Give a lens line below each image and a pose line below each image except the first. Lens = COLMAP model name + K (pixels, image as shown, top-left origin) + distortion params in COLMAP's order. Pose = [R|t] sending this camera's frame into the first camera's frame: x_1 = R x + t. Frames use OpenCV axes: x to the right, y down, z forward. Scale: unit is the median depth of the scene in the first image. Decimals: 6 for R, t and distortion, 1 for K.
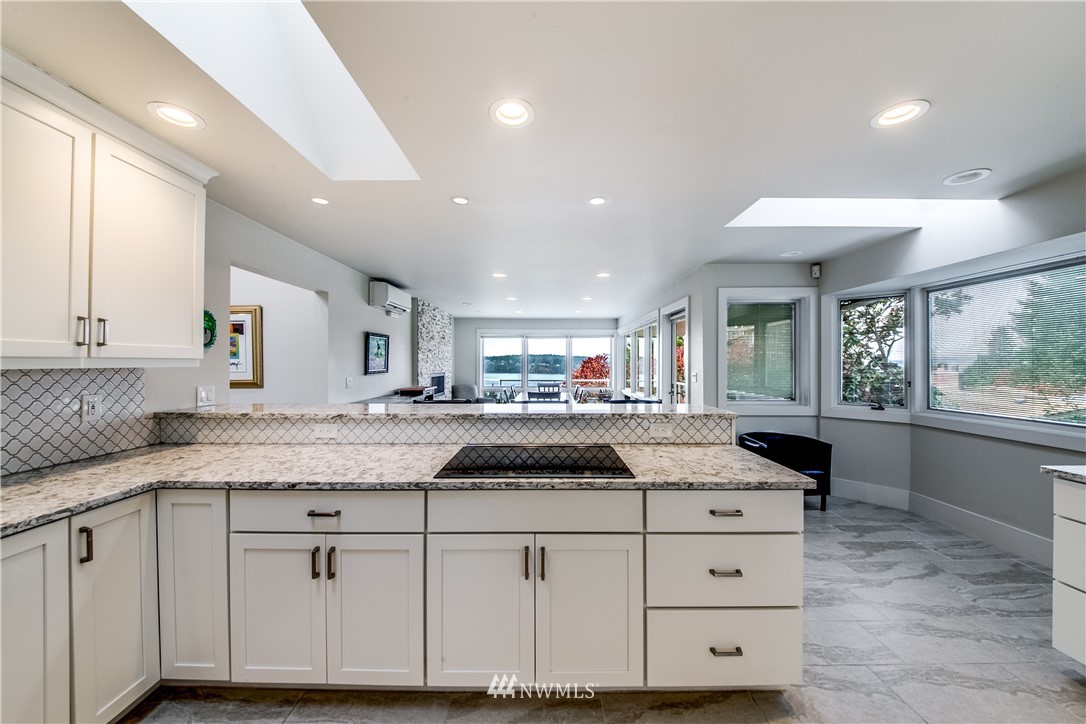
lens RADIAL K [[382.1, 0, 550.0], [0, 382.1, 365.0], [0, 0, 1]] dist [-0.023497, -0.001409]
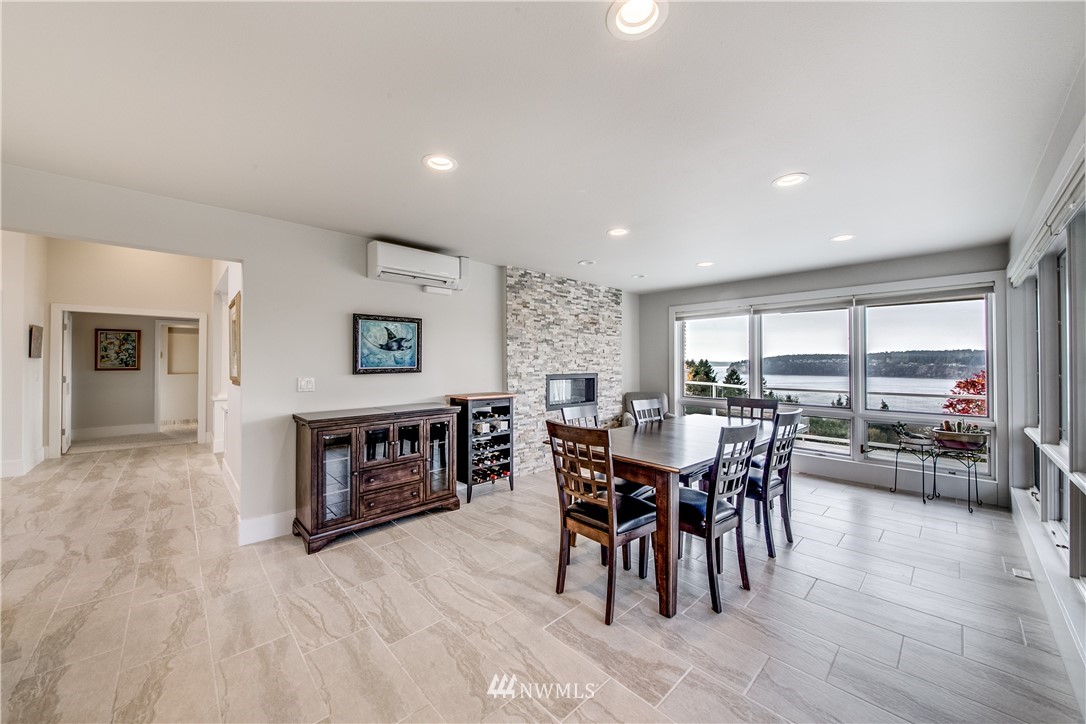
lens RADIAL K [[382.1, 0, 524.9], [0, 382.1, 361.6], [0, 0, 1]] dist [-0.023497, -0.001409]
pose [[0.656325, -0.006881, -0.754447, 0.137708], [-0.001713, 0.999942, -0.010610, 0.005148], [0.754476, 0.008256, 0.656275, 0.392531]]
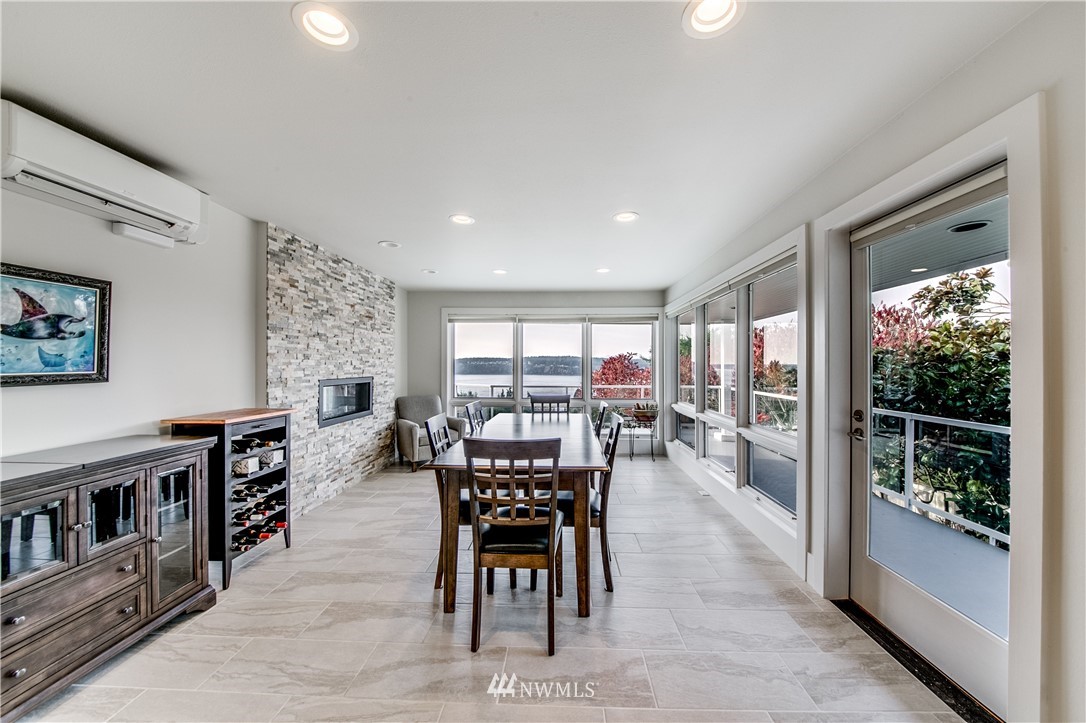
lens RADIAL K [[382.1, 0, 552.9], [0, 382.1, 365.4], [0, 0, 1]] dist [-0.023497, -0.001409]
pose [[0.999274, -0.001130, -0.038069, 0.018140], [0.000983, 0.999992, -0.003874, 0.004073], [0.038073, 0.003833, 0.999268, 0.375848]]
